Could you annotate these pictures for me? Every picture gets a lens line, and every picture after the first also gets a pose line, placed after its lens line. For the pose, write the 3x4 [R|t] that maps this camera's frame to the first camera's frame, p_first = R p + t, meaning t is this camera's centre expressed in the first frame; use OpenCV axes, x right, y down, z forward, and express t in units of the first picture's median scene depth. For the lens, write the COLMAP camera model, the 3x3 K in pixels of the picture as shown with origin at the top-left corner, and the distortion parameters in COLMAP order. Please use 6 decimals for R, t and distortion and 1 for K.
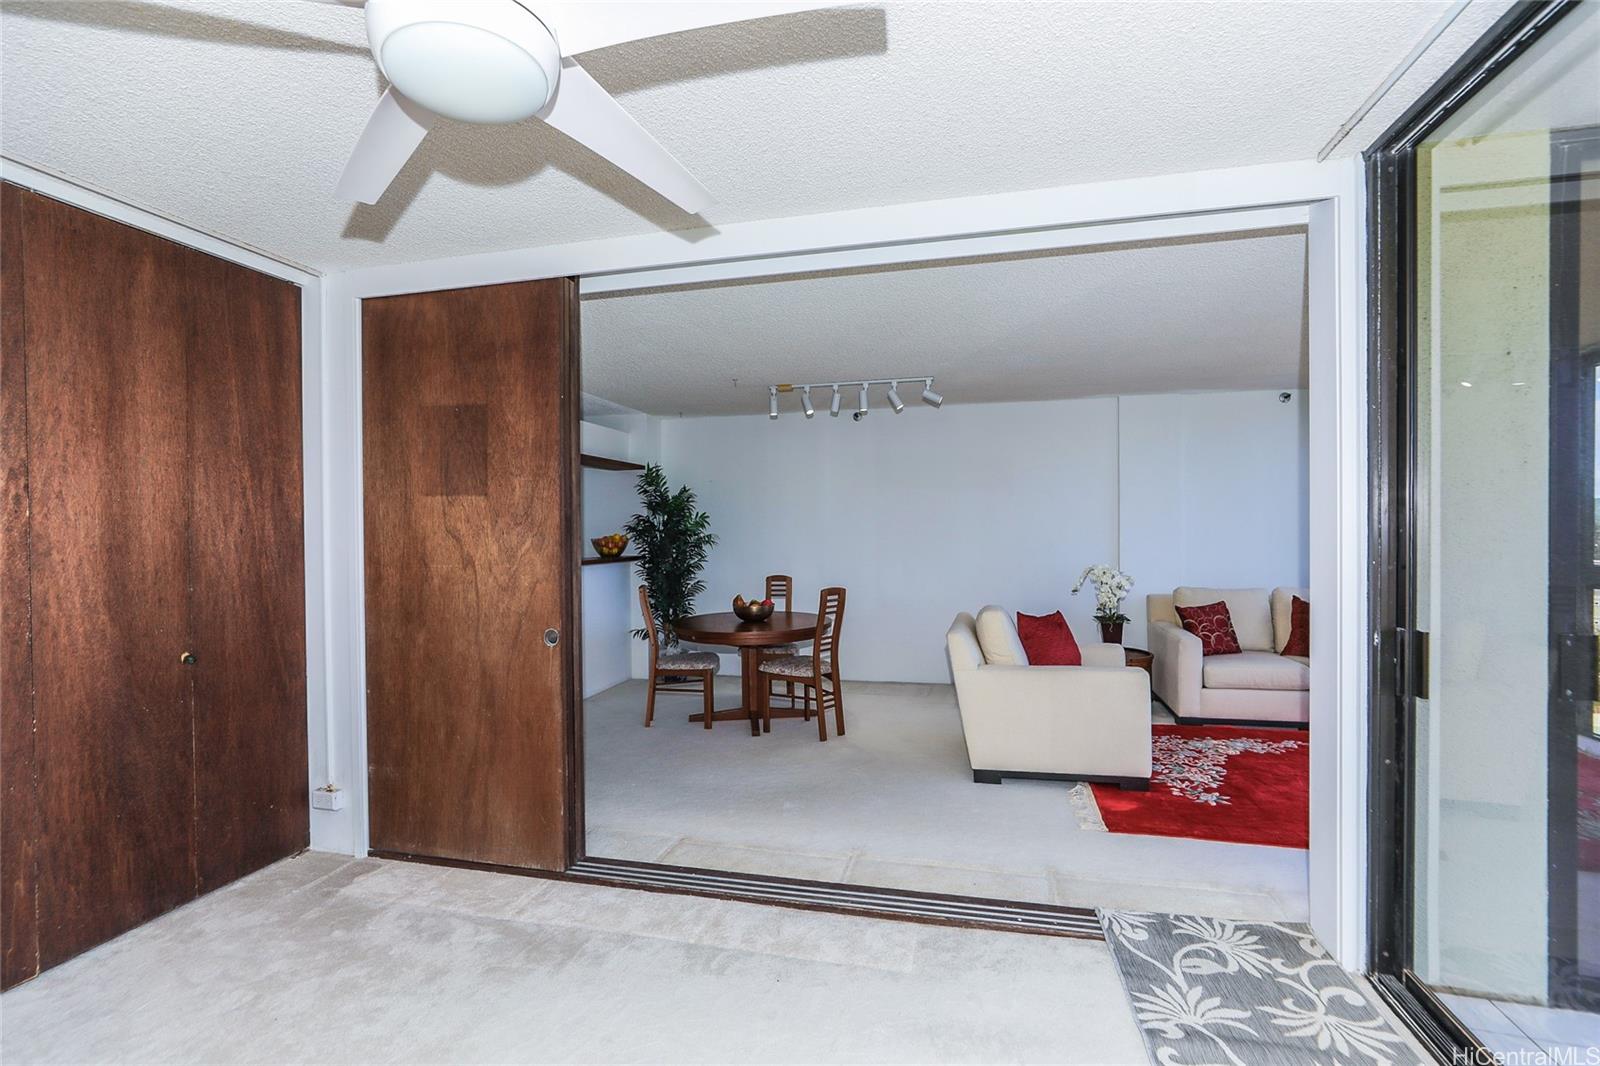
lens RADIAL K [[737.5, 0, 800.0], [0, 737.5, 533.0], [0, 0, 1]] dist [-0.038331, 0.018528]
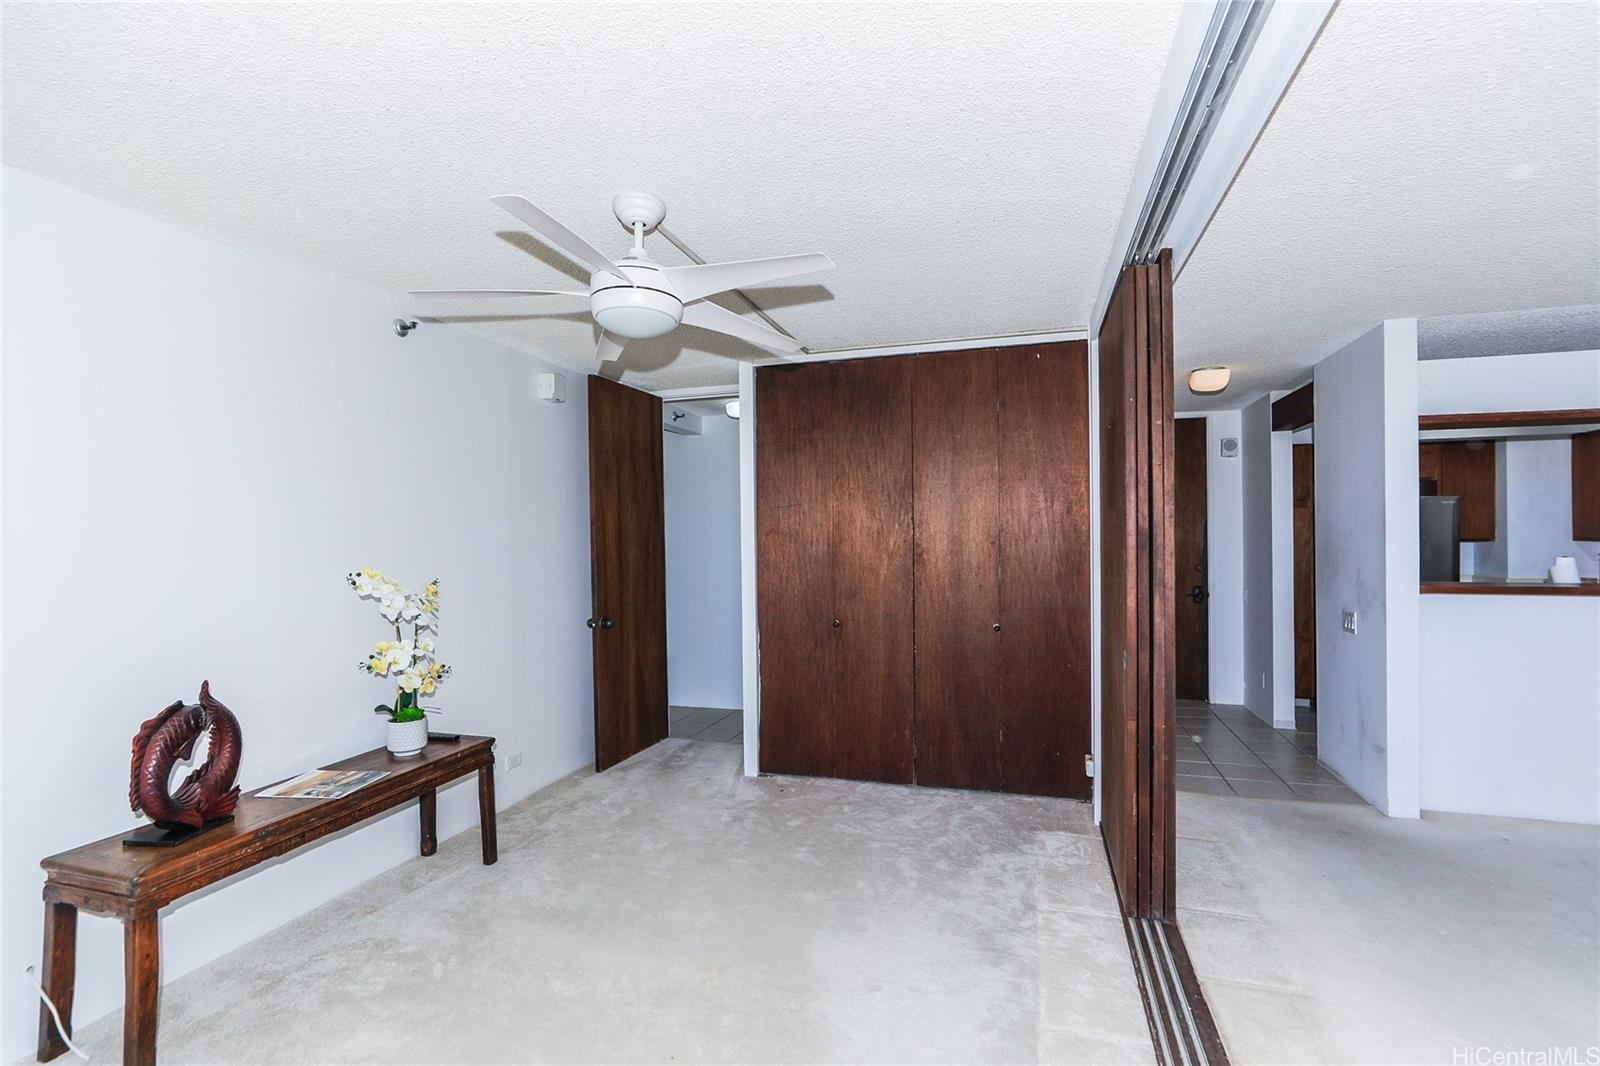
lens RADIAL K [[737.5, 0, 800.0], [0, 737.5, 533.0], [0, 0, 1]] dist [-0.038331, 0.018528]
pose [[-0.075901, 0.000671, -0.997115, 0.773025], [0.006480, 0.999979, 0.000179, -0.025935], [0.997094, -0.006448, -0.075904, 0.816368]]
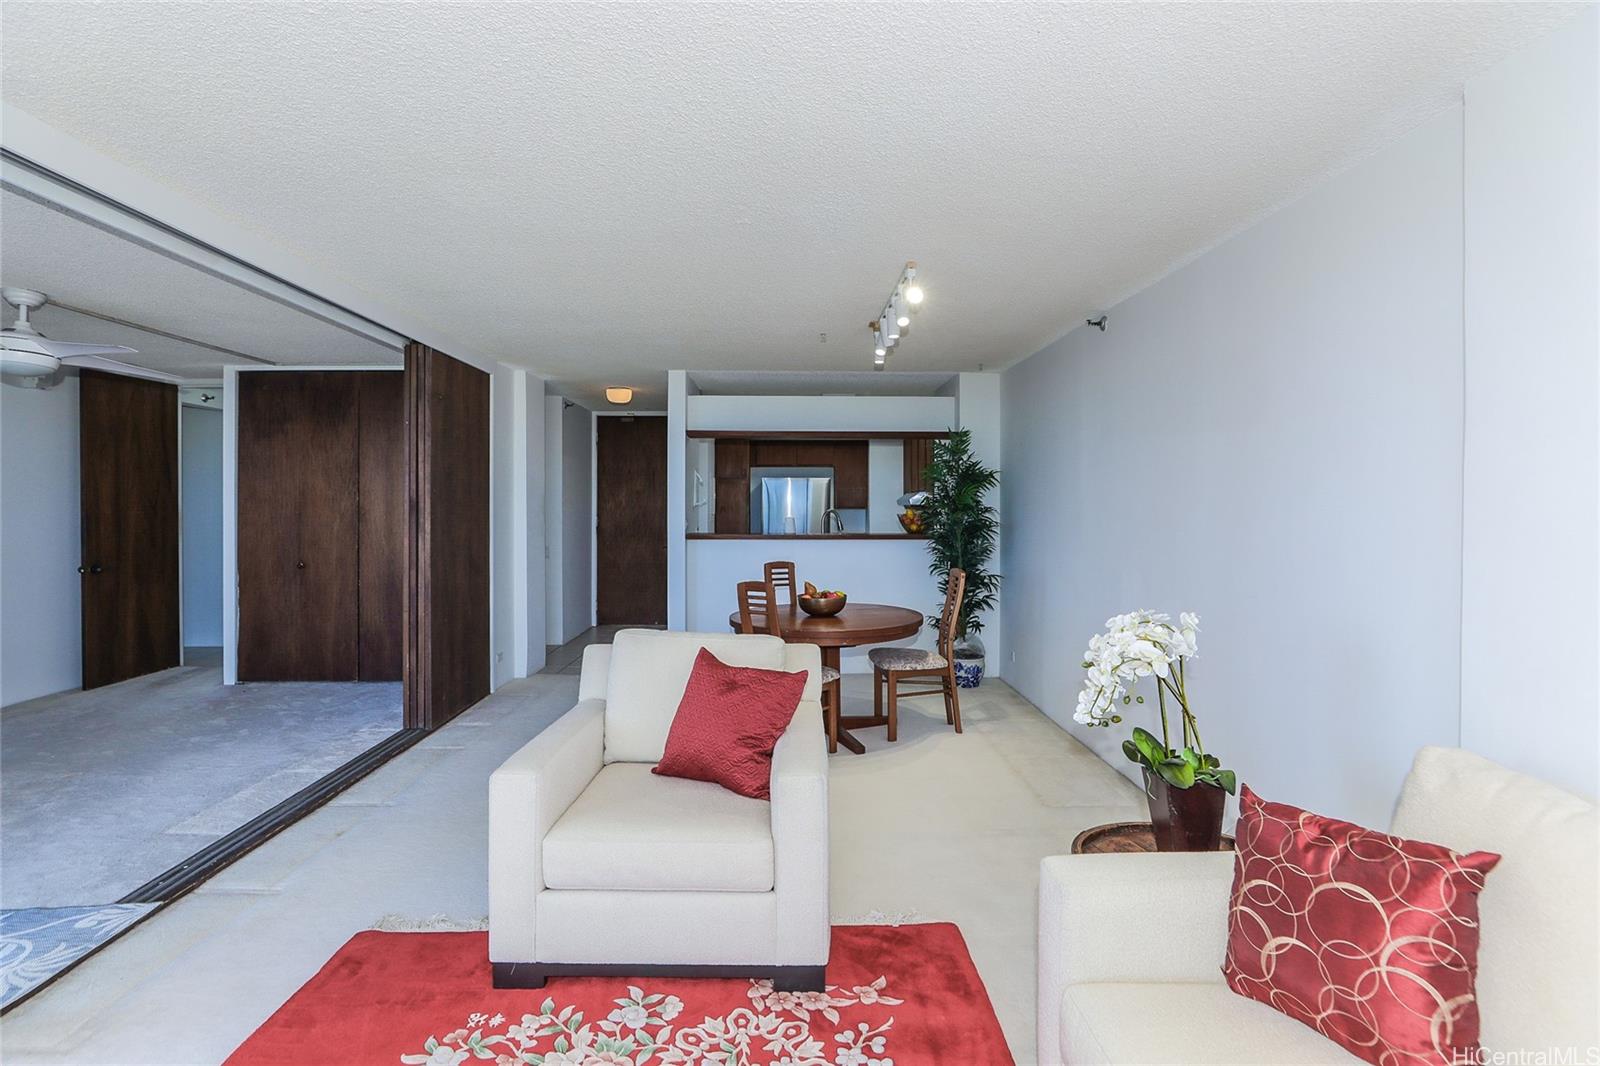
lens RADIAL K [[766.4, 0, 797.5], [0, 766.4, 504.4], [0, 0, 1]] dist [-0.001970, 0.000099]
pose [[0.228381, 0.009819, -0.973522, 1.811315], [-0.004590, 0.999949, 0.009009, -0.036642], [0.973561, 0.002411, 0.228414, 1.796650]]
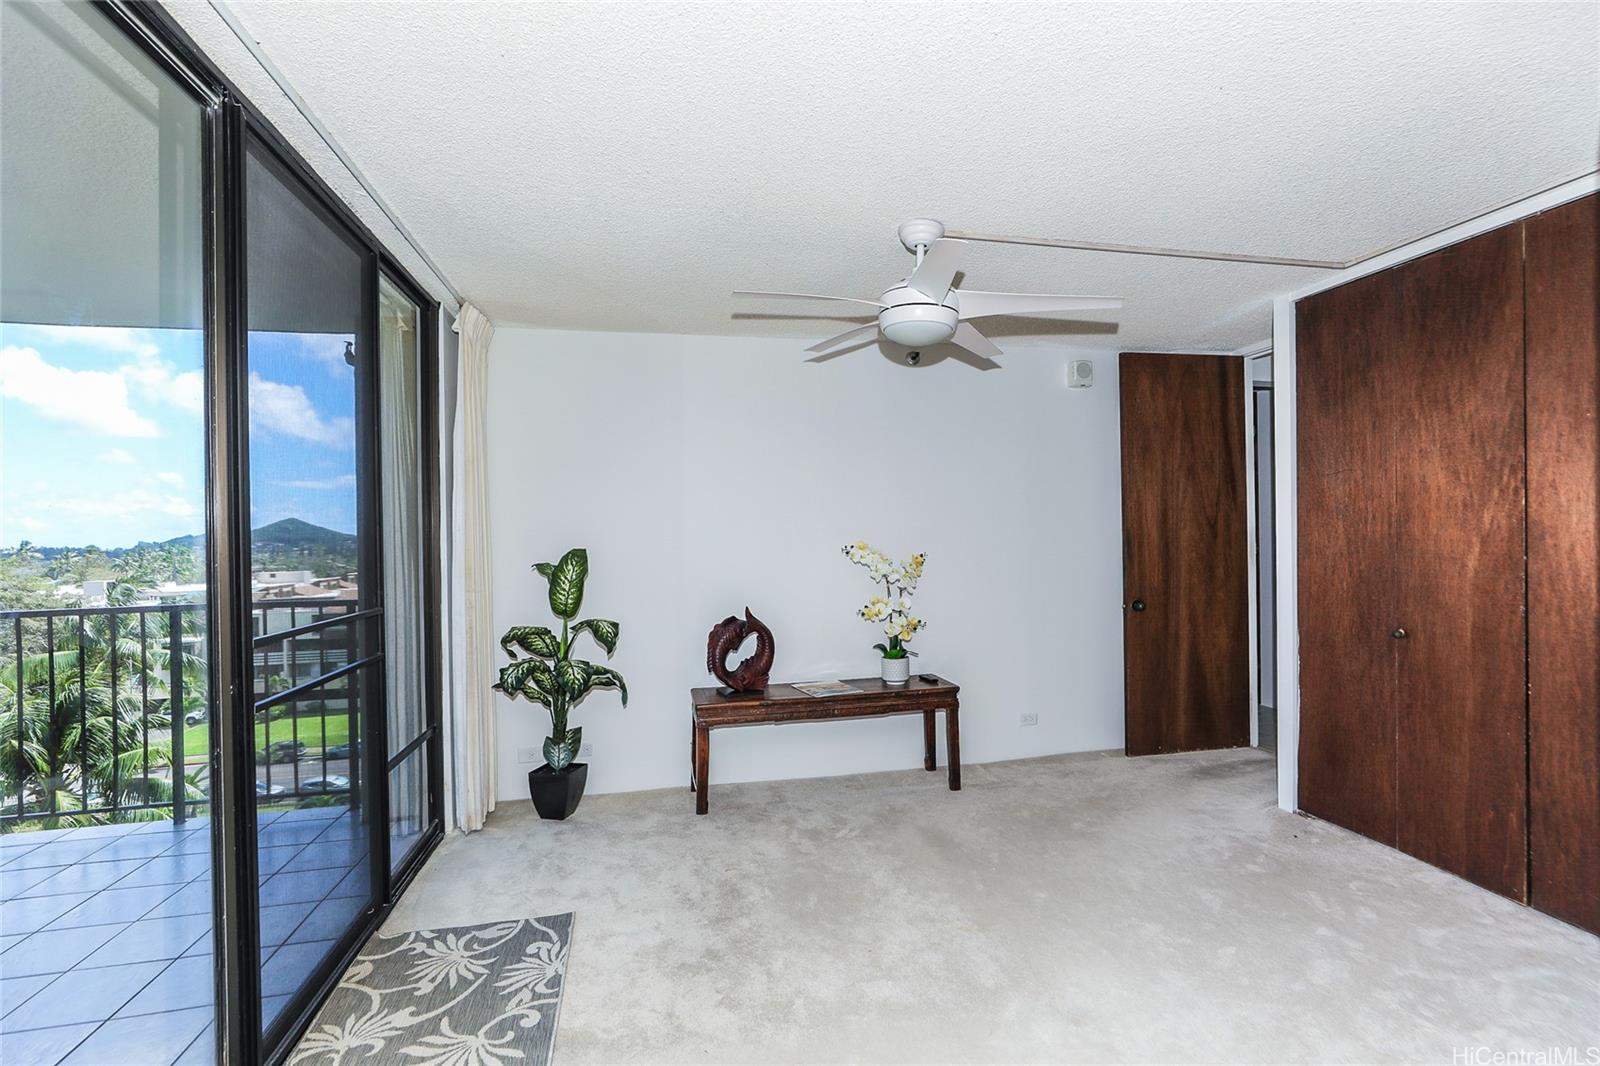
lens RADIAL K [[737.5, 0, 800.0], [0, 737.5, 533.0], [0, 0, 1]] dist [-0.038331, 0.018528]
pose [[-0.913823, 0.020446, -0.405597, 0.428192], [0.018833, 0.999791, 0.007968, -0.008832], [0.405675, -0.000357, -0.914017, 1.506099]]
